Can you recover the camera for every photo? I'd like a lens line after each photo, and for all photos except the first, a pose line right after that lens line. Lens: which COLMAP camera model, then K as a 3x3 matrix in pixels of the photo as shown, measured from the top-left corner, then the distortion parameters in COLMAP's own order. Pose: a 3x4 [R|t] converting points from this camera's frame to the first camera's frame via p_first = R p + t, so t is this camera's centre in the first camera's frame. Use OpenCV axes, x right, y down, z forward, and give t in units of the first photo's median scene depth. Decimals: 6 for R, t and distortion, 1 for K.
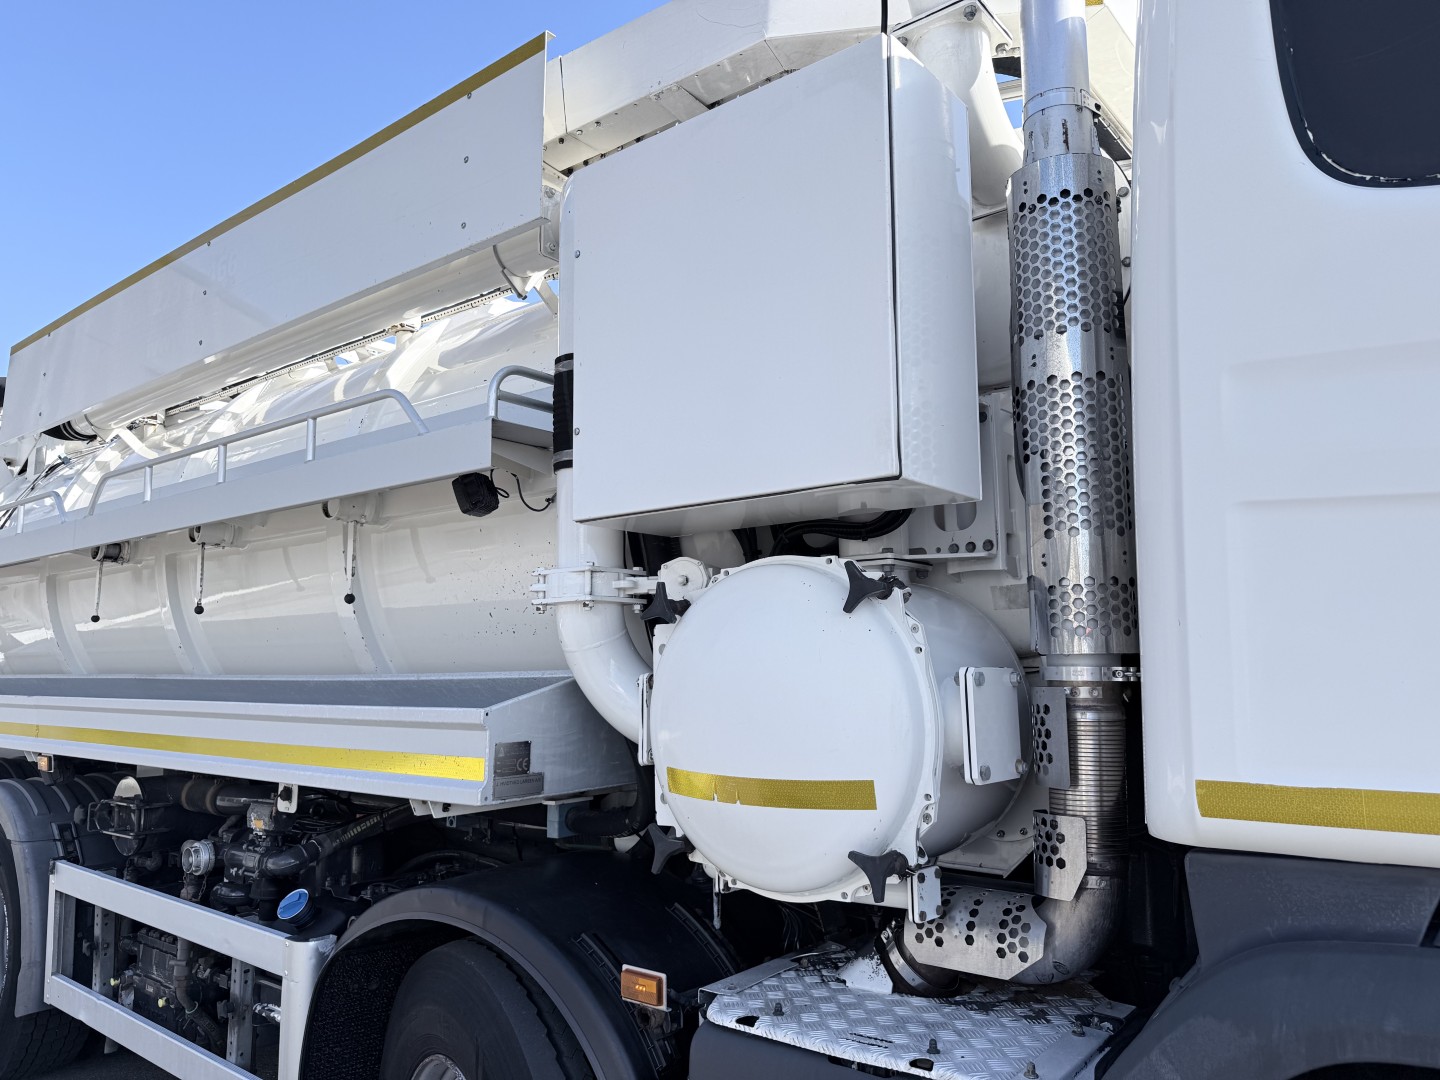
lens RADIAL K [[1020.1, 0, 670.4], [0, 1020.1, 520.5], [0, 0, 1]] dist [-0.003108, -0.004684]
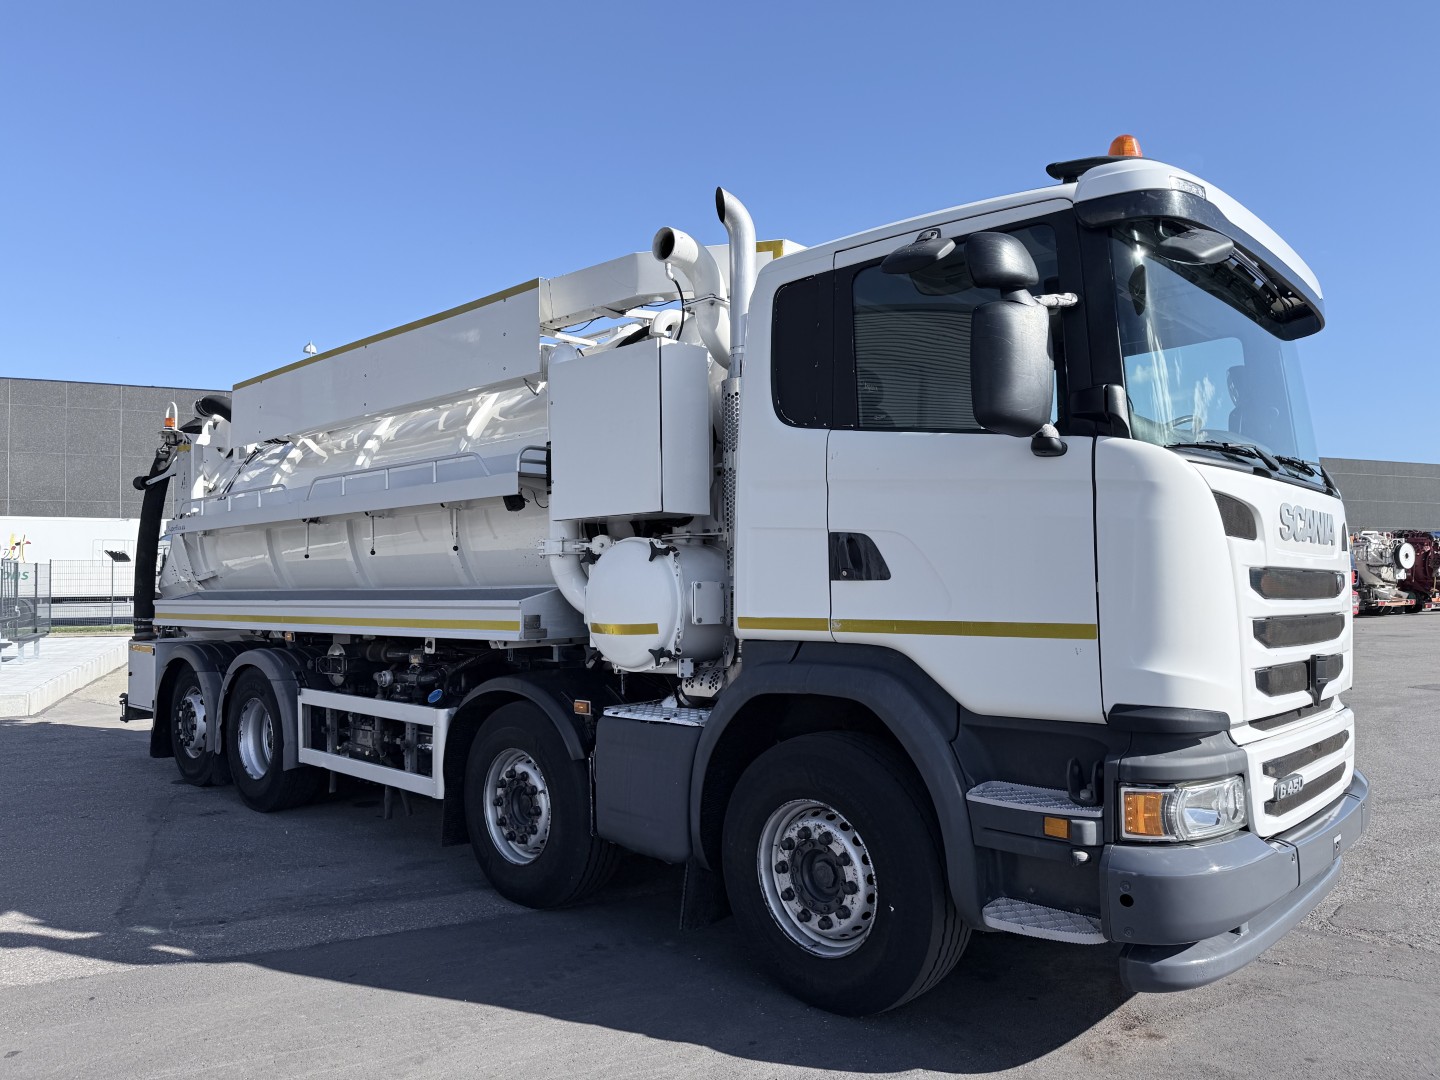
lens RADIAL K [[981.6, 0, 722.1], [0, 981.6, 565.9], [0, 0, 1]] dist [0.004069, -0.000930]
pose [[0.999759, -0.006044, -0.021095, 0.294508], [0.008665, 0.991933, 0.126467, -0.153478], [0.020161, -0.126620, 0.991746, -1.071144]]
